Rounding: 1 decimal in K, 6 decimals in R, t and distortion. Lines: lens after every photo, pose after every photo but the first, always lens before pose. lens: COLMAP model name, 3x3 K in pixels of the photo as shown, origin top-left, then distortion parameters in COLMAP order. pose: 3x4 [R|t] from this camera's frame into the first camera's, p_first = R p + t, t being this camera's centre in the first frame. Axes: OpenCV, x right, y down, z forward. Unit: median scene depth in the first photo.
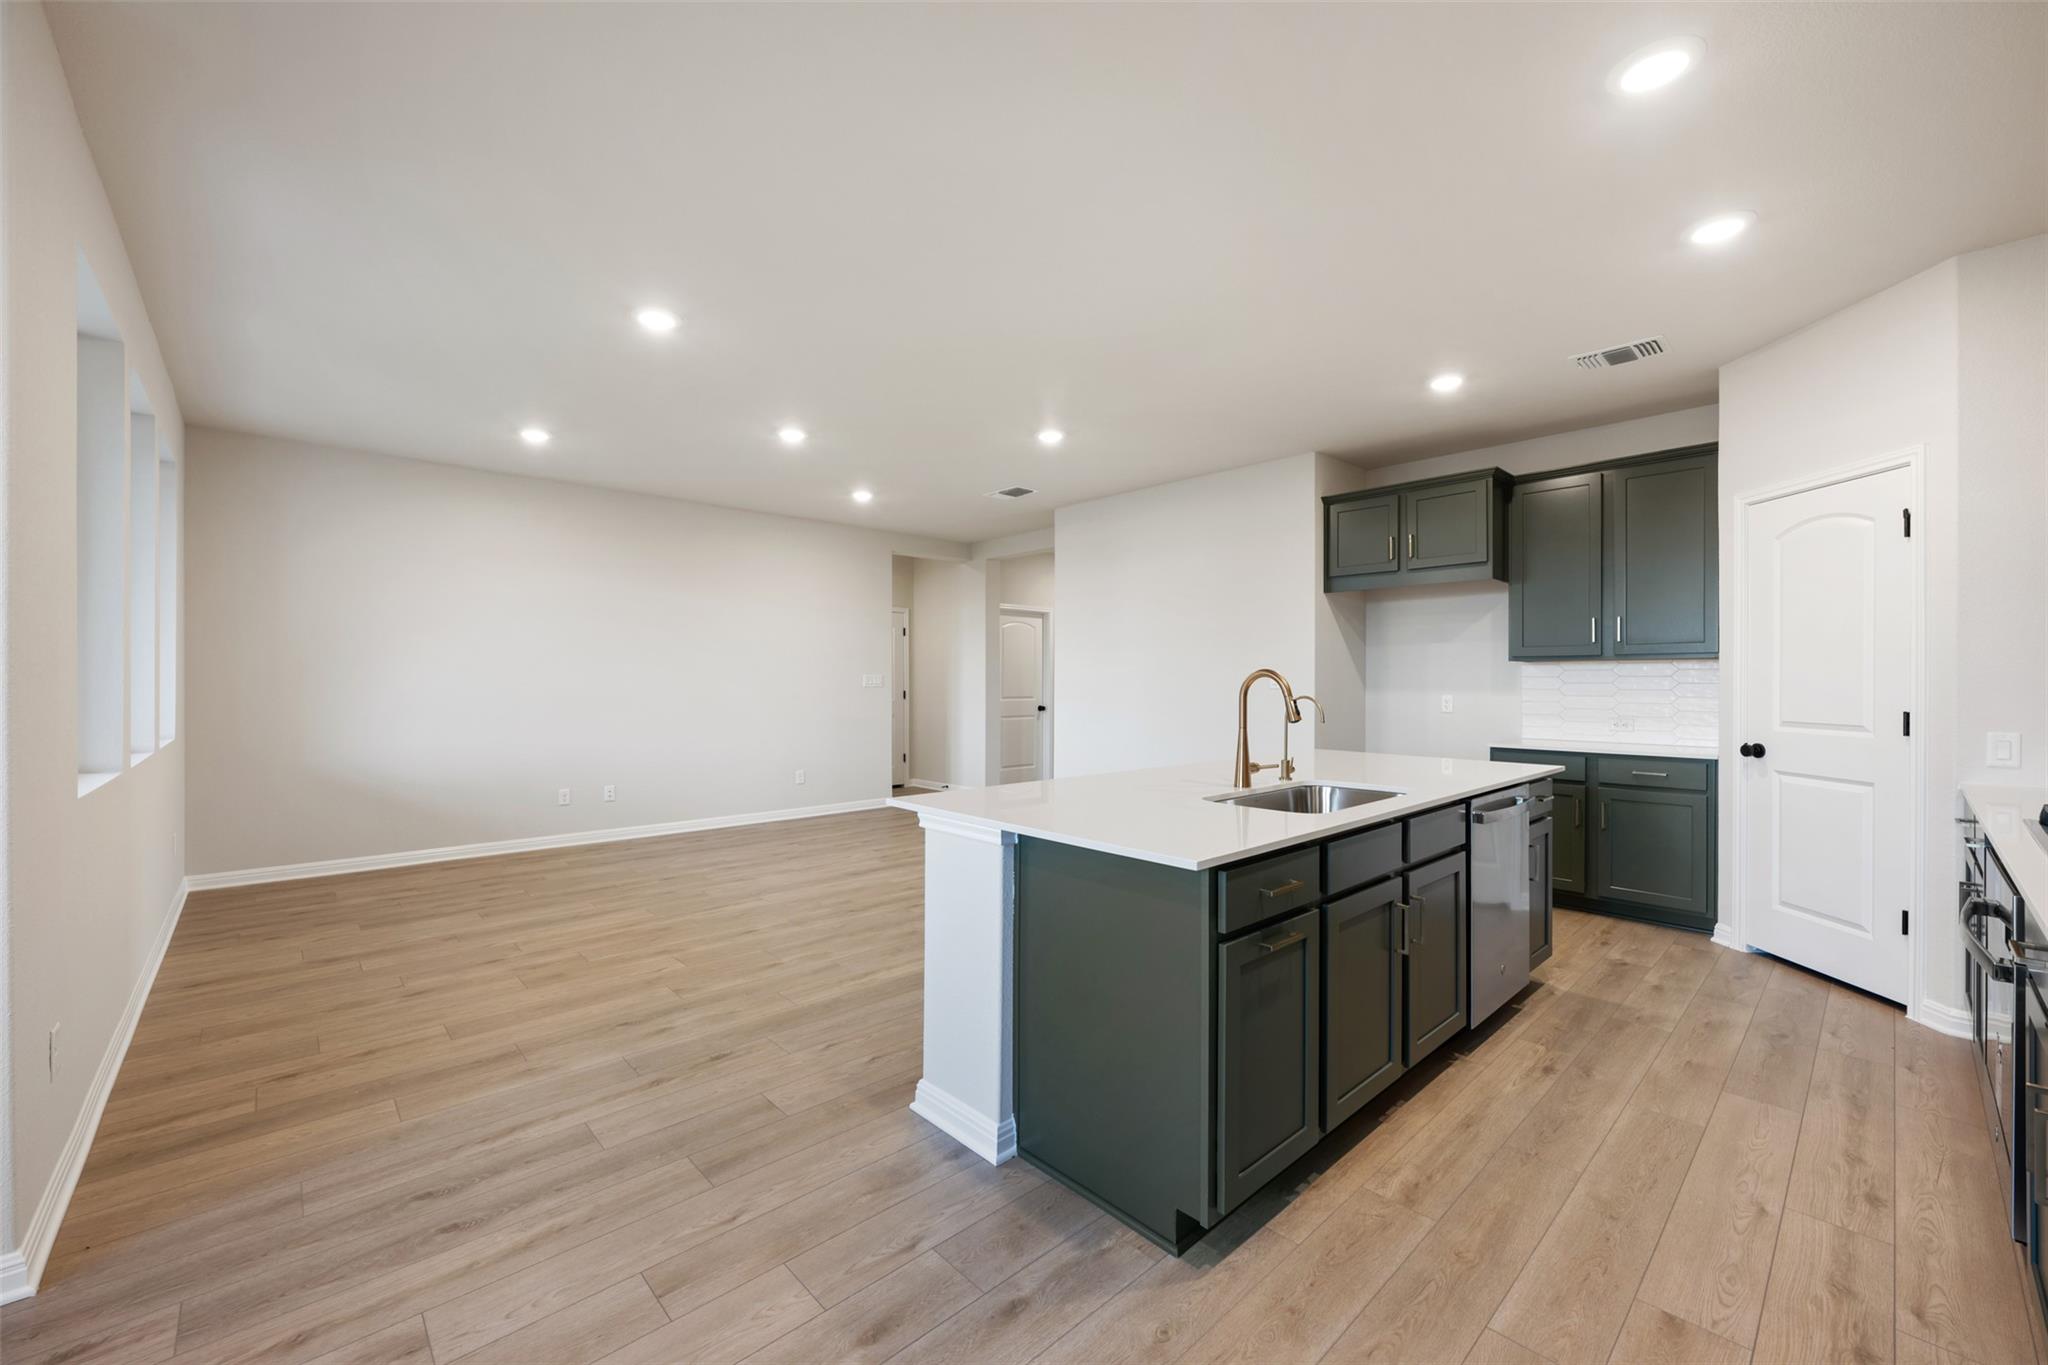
lens RADIAL K [[813.4, 0, 1025.9], [0, 813.4, 681.9], [0, 0, 1]] dist [-0.000410, 0.000051]
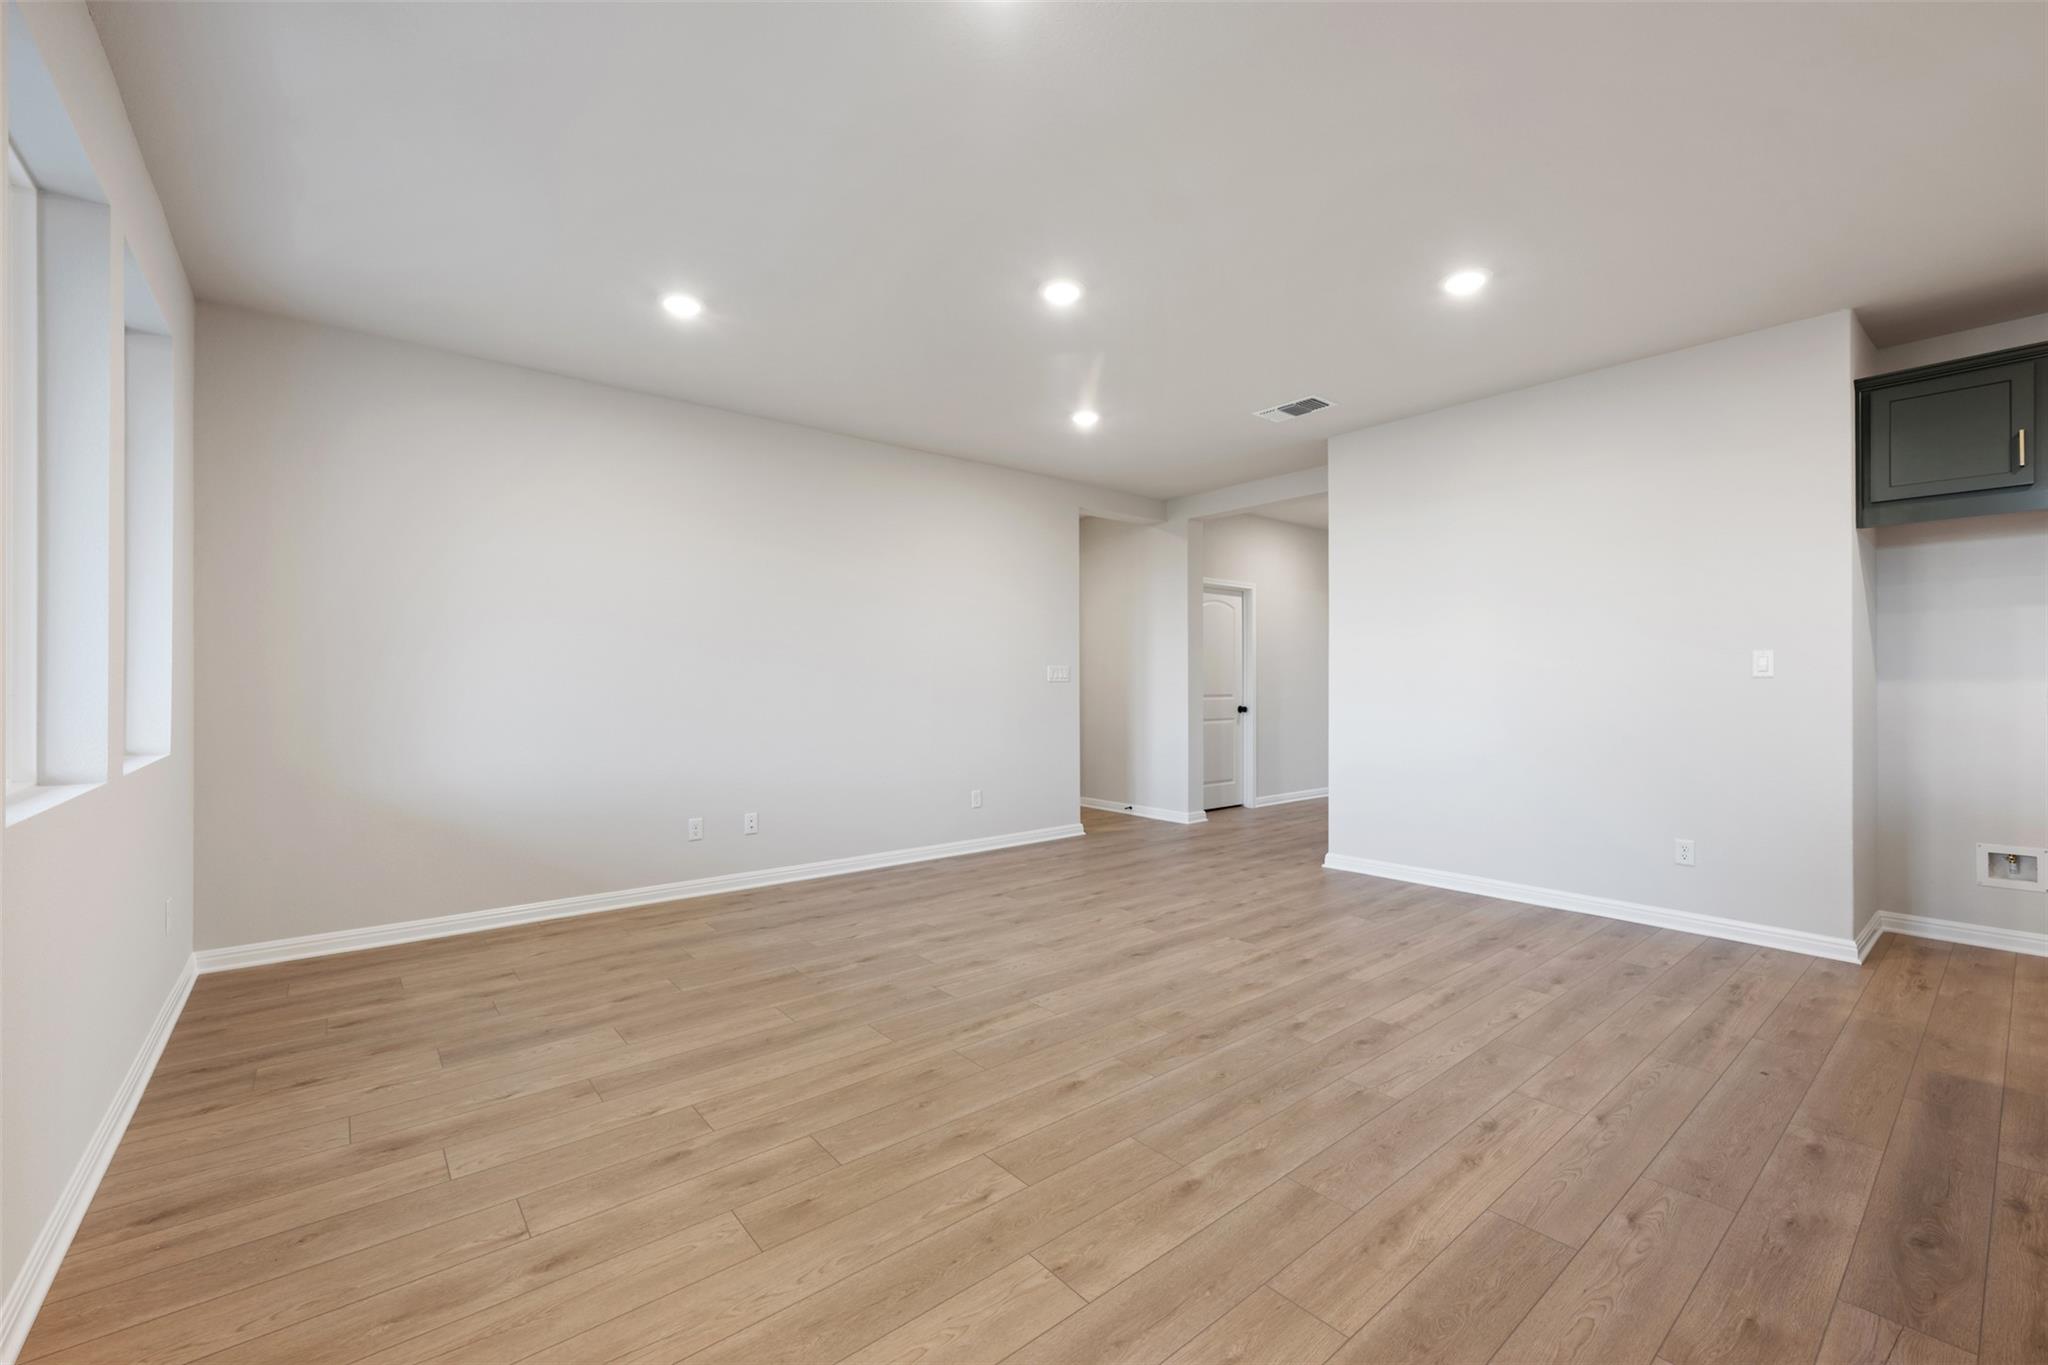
lens RADIAL K [[839.9, 0, 1024.5], [0, 839.9, 679.8], [0, 0, 1]] dist [-0.002117, 0.000424]
pose [[0.998100, -0.002683, -0.061553, -0.331344], [0.002419, 0.999988, -0.004371, 0.015596], [0.061564, 0.004214, 0.998094, 0.384714]]
